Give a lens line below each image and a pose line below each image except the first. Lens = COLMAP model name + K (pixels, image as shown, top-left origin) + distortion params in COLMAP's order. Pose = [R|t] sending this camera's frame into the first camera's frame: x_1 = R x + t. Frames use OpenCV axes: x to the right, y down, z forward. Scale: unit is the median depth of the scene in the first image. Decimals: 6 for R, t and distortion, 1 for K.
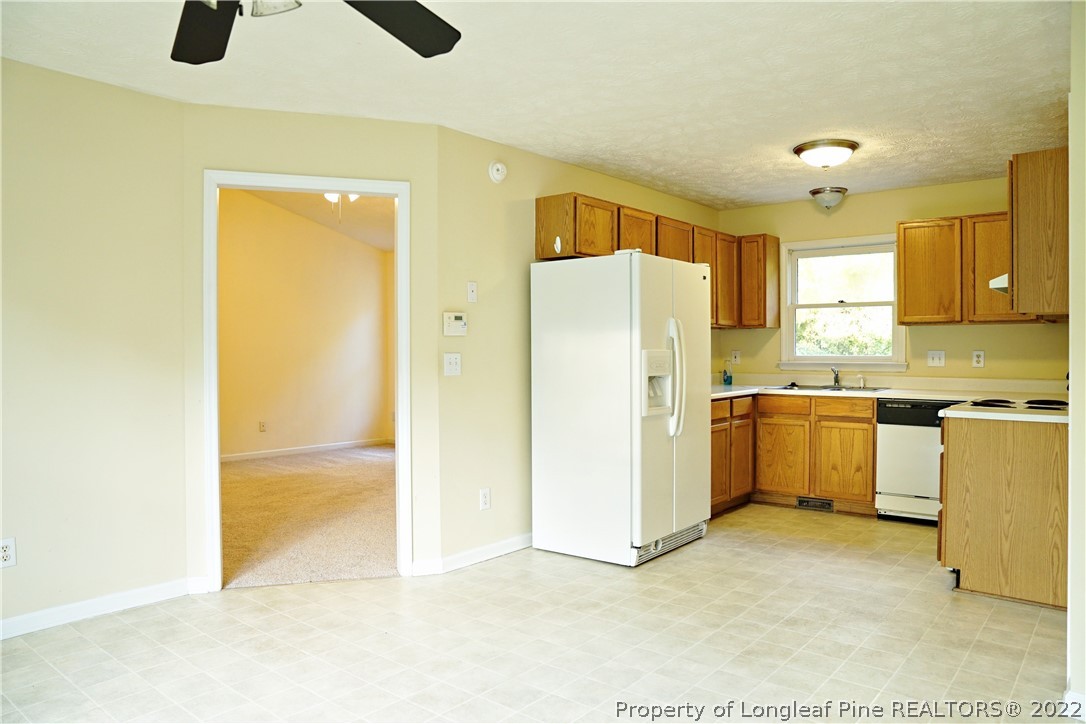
lens RADIAL K [[741.8, 0, 543.0], [0, 741.8, 362.0], [0, 0, 1]] dist [-0.136560, 0.100392]
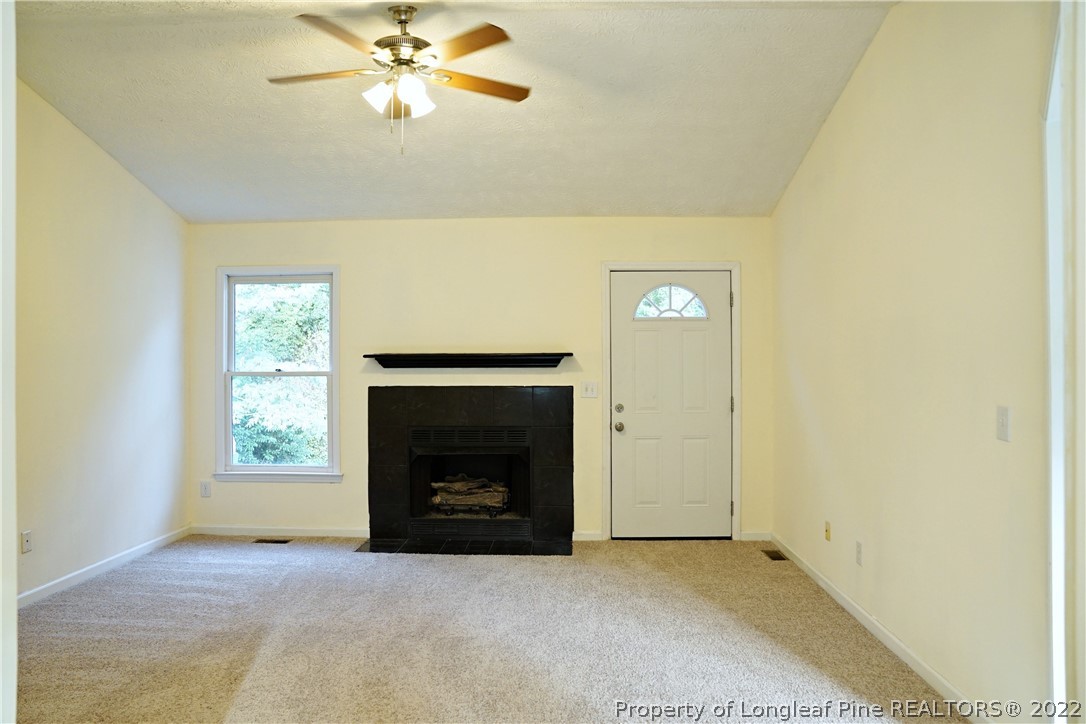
lens RADIAL K [[741.8, 0, 543.0], [0, 741.8, 362.0], [0, 0, 1]] dist [-0.136560, 0.100392]
pose [[0.795595, 0.001059, 0.605828, -0.877140], [0.012670, 0.999751, -0.018386, -0.048878], [-0.605696, 0.022303, 0.795383, 0.887317]]
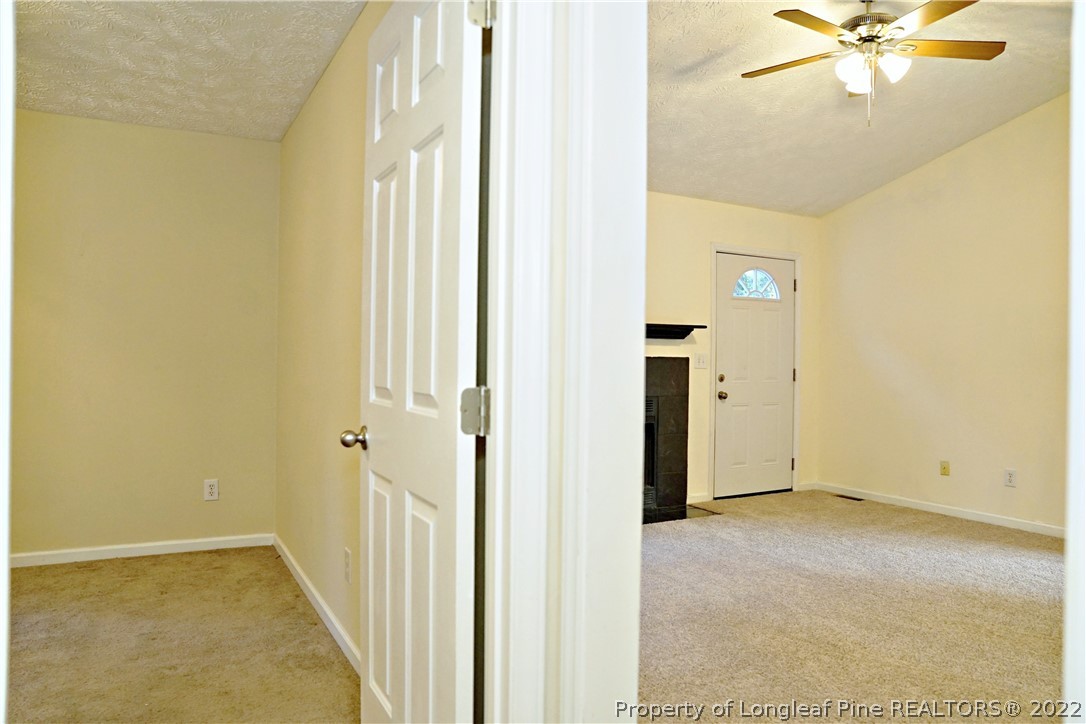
lens RADIAL K [[741.8, 0, 543.0], [0, 741.8, 362.0], [0, 0, 1]] dist [-0.136560, 0.100392]
pose [[0.385322, 0.001592, 0.922781, -1.506616], [0.004393, 0.999984, -0.003559, -0.012661], [-0.922772, 0.005425, 0.385308, 1.736133]]
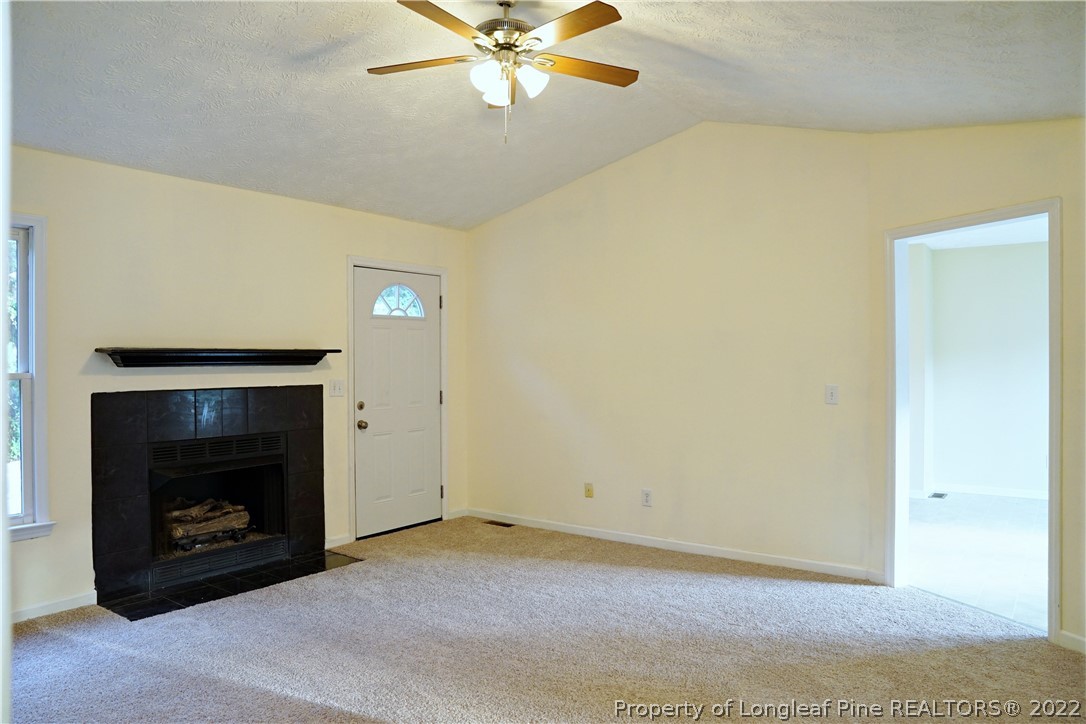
lens RADIAL K [[741.8, 0, 543.0], [0, 741.8, 362.0], [0, 0, 1]] dist [-0.136560, 0.100392]
pose [[-0.049913, -0.004843, 0.998742, -1.337486], [0.019773, 0.999787, 0.005836, -0.070497], [-0.998558, 0.020039, -0.049807, 1.706595]]
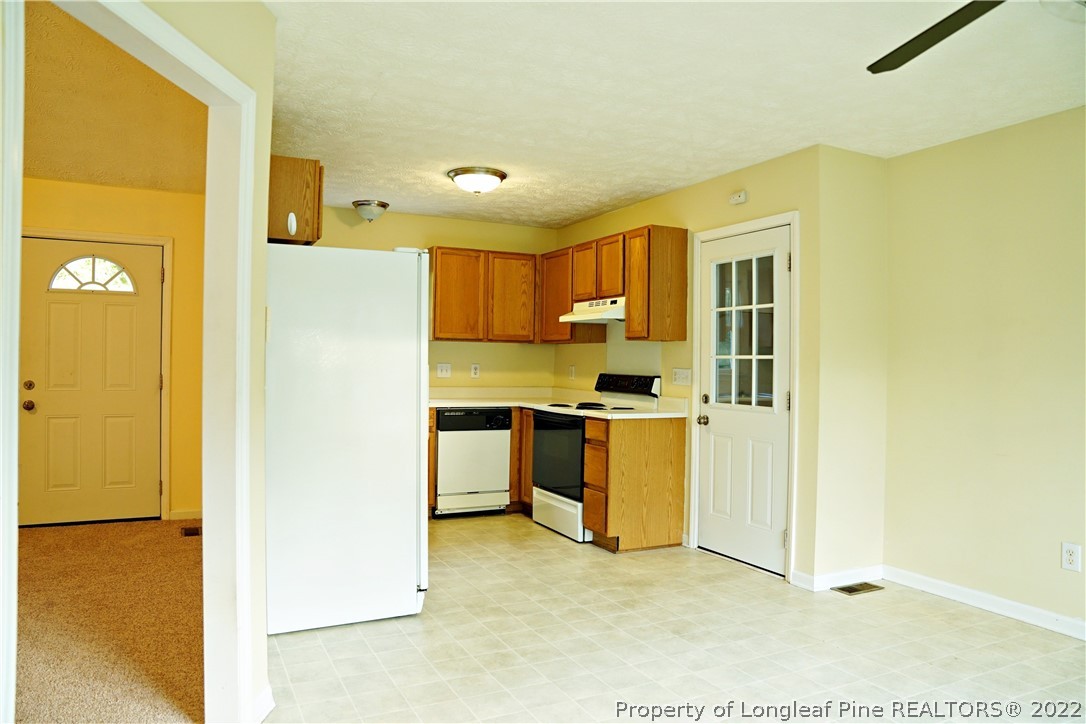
lens RADIAL K [[741.8, 0, 543.0], [0, 741.8, 362.0], [0, 0, 1]] dist [-0.136560, 0.100392]
pose [[0.411419, 0.006792, 0.911421, -0.660503], [0.000441, 0.999971, -0.007652, -0.013536], [-0.911446, 0.003550, 0.411404, 0.553419]]
